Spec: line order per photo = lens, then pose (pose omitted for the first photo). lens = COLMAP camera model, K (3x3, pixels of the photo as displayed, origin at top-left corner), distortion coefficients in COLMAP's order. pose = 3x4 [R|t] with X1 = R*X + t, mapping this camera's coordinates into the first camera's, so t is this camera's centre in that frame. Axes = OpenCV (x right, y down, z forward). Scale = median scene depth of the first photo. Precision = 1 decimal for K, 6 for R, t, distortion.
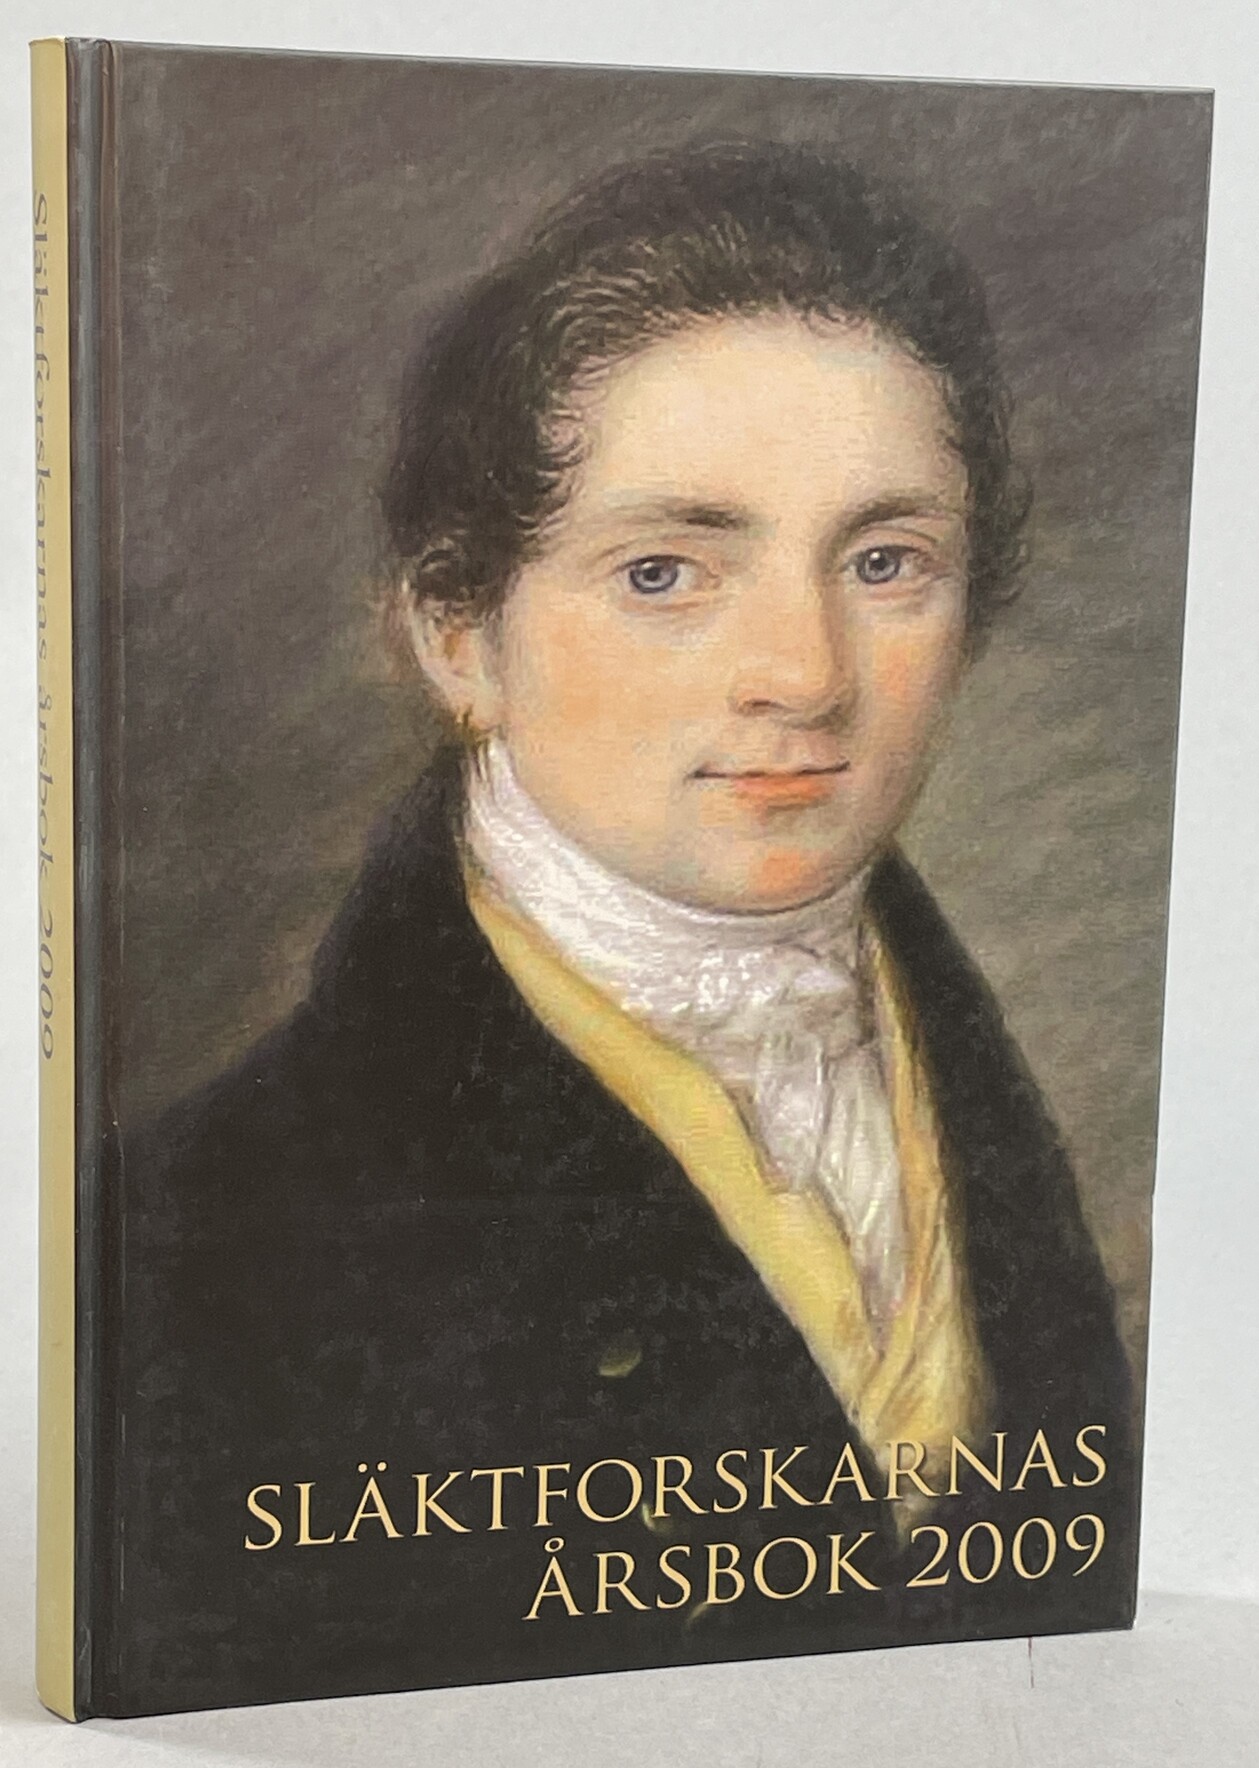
lens RADIAL K [[3114.1, 0, 641.7], [0, 3114.1, 884.9], [0, 0, 1]] dist [0.129114, 0.000000]
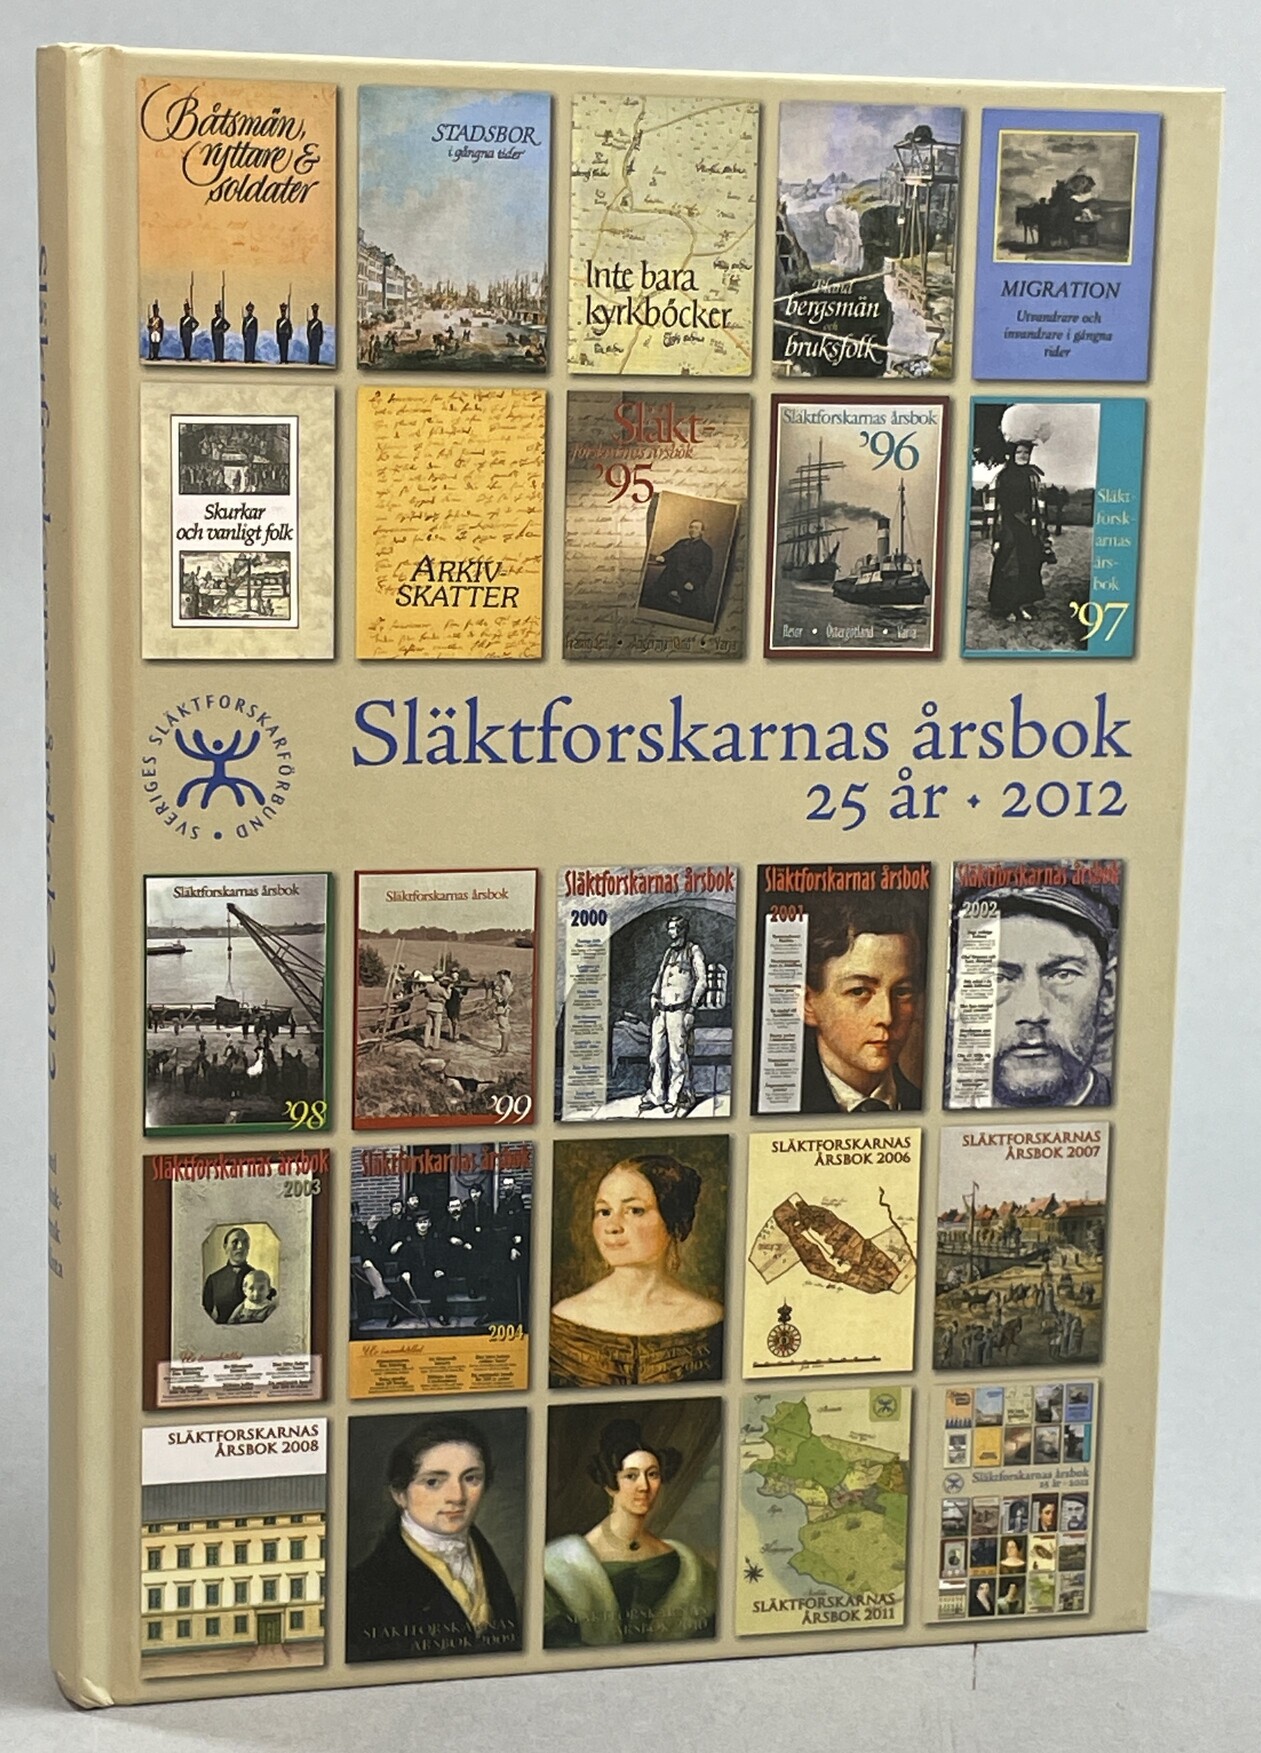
lens RADIAL K [[3750.3, 0, 620.6], [0, 3750.3, 877.2], [0, 0, 1]] dist [0.052664, 0.000000]
pose [[0.999969, 0.007796, 0.000685, 0.342649], [-0.007816, 0.999323, 0.035942, -1.480863], [-0.000404, -0.035946, 0.999354, -6.020817]]
